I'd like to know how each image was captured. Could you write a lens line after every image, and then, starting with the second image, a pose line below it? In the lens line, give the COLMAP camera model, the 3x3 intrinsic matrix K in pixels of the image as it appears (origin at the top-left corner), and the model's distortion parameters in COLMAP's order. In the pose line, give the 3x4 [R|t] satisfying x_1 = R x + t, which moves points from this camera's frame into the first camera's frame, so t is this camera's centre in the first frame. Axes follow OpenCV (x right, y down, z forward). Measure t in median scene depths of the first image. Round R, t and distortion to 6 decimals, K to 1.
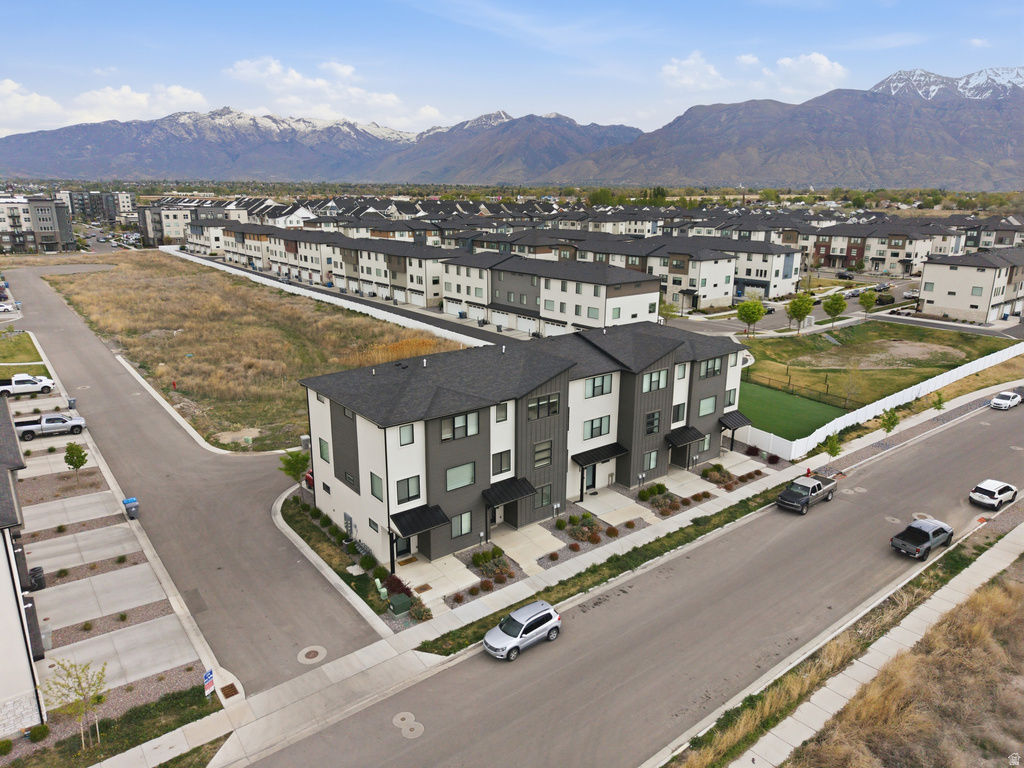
lens RADIAL K [[681.7, 0, 512.0], [0, 681.7, 384.0], [0, 0, 1]] dist [0.022614, -0.018057]
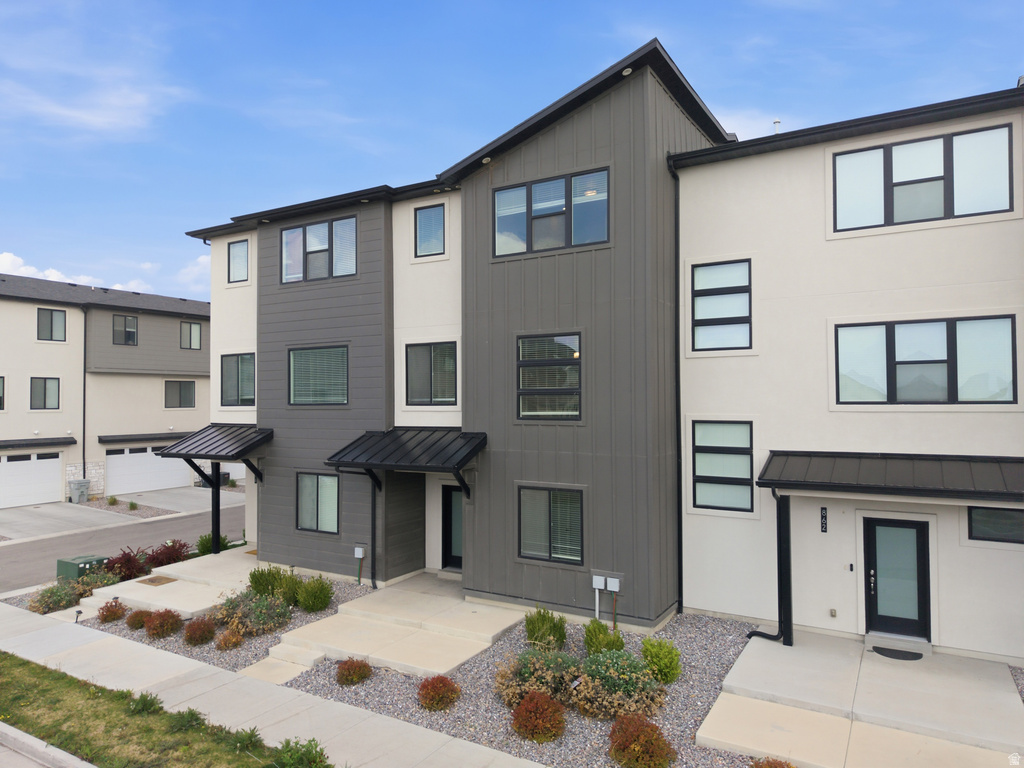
lens RADIAL K [[681.7, 0, 512.0], [0, 681.7, 384.0], [0, 0, 1]] dist [0.022614, -0.018057]
pose [[0.365653, -0.029012, -0.930299, 0.323058], [-0.237490, 0.963521, -0.123393, 0.148683], [0.899943, 0.266056, 0.345424, 0.873587]]
